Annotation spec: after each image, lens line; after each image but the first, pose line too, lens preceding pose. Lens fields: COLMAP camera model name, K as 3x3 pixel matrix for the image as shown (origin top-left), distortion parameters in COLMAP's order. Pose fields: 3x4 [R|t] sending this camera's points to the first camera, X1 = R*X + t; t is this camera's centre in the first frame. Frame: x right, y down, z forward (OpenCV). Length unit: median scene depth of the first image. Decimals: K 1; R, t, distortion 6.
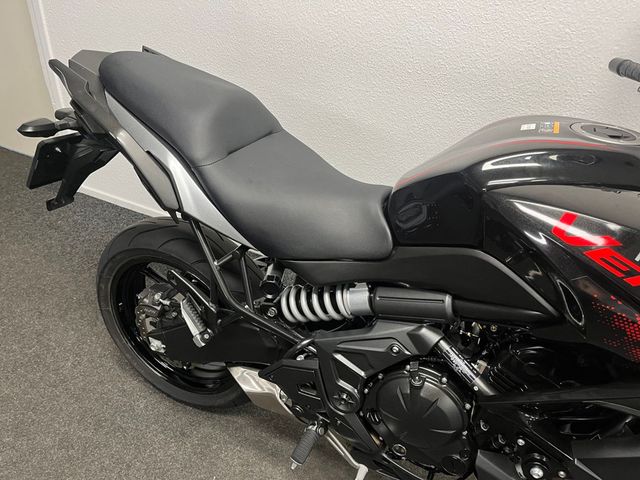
lens RADIAL K [[487.4, 0, 320.0], [0, 487.4, 240.0], [0, 0, 1]] dist [0.033878, -0.004676]
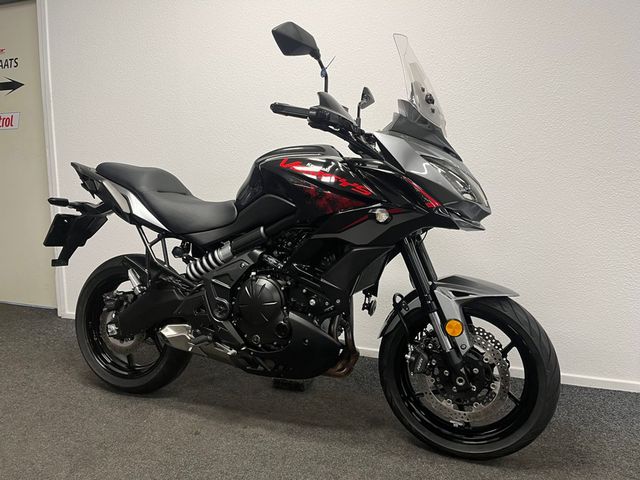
lens RADIAL K [[487.4, 0, 320.0], [0, 487.4, 240.0], [0, 0, 1]] dist [0.033878, -0.004676]
pose [[0.994701, -0.083469, 0.060018, 0.322471], [0.101953, 0.875958, -0.471490, 0.982882], [-0.013219, 0.475111, 0.879827, -0.655420]]
